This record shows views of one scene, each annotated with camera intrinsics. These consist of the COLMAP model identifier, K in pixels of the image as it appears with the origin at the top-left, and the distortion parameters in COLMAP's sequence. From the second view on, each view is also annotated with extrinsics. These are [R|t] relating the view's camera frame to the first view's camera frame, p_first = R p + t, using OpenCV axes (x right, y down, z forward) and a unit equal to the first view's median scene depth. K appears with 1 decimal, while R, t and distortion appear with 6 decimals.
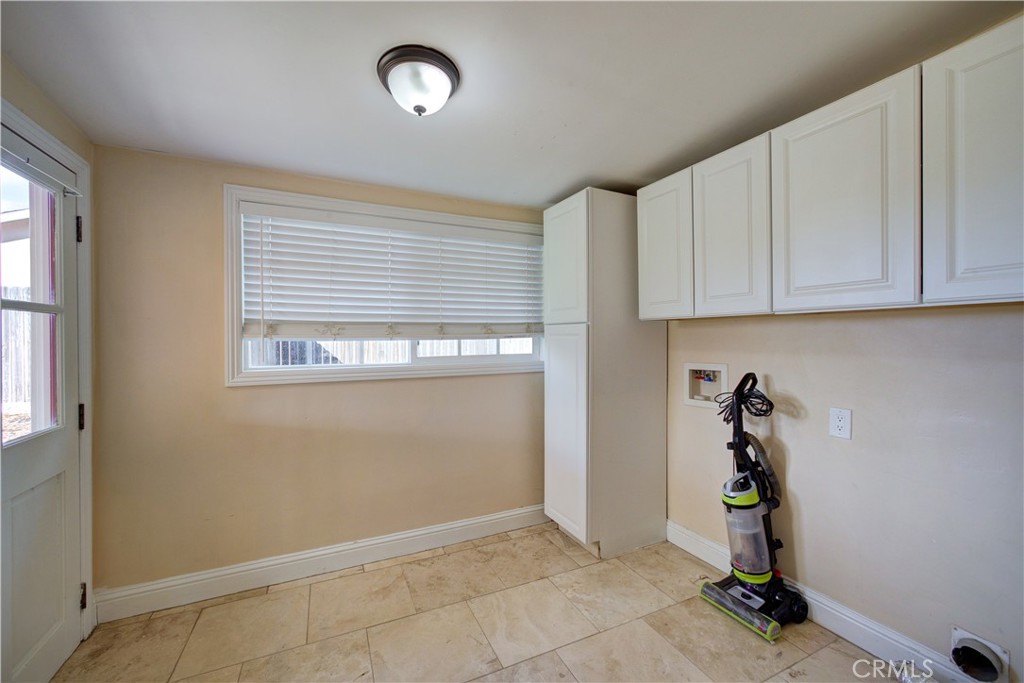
lens RADIAL K [[405.1, 0, 514.5], [0, 405.1, 338.8], [0, 0, 1]] dist [-0.021528, 0.008828]
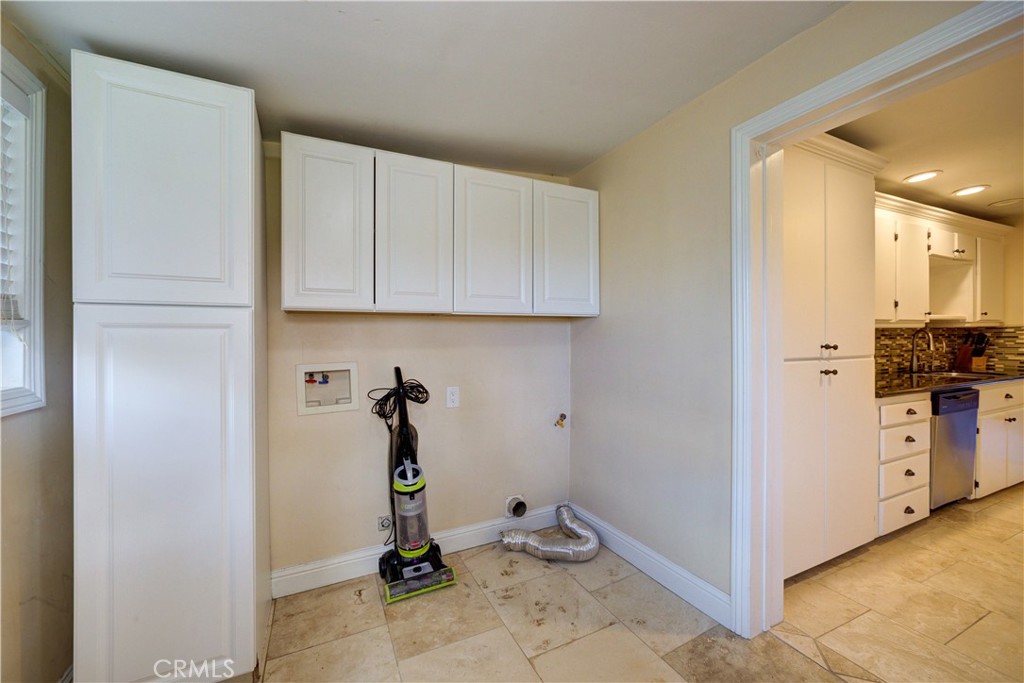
lens RADIAL K [[405.1, 0, 514.5], [0, 405.1, 338.8], [0, 0, 1]] dist [-0.021528, 0.008828]
pose [[-0.002633, -0.003953, 0.999989, -0.524111], [0.008026, 0.999960, 0.003974, 0.008177], [-0.999964, 0.008036, -0.002602, 0.734714]]
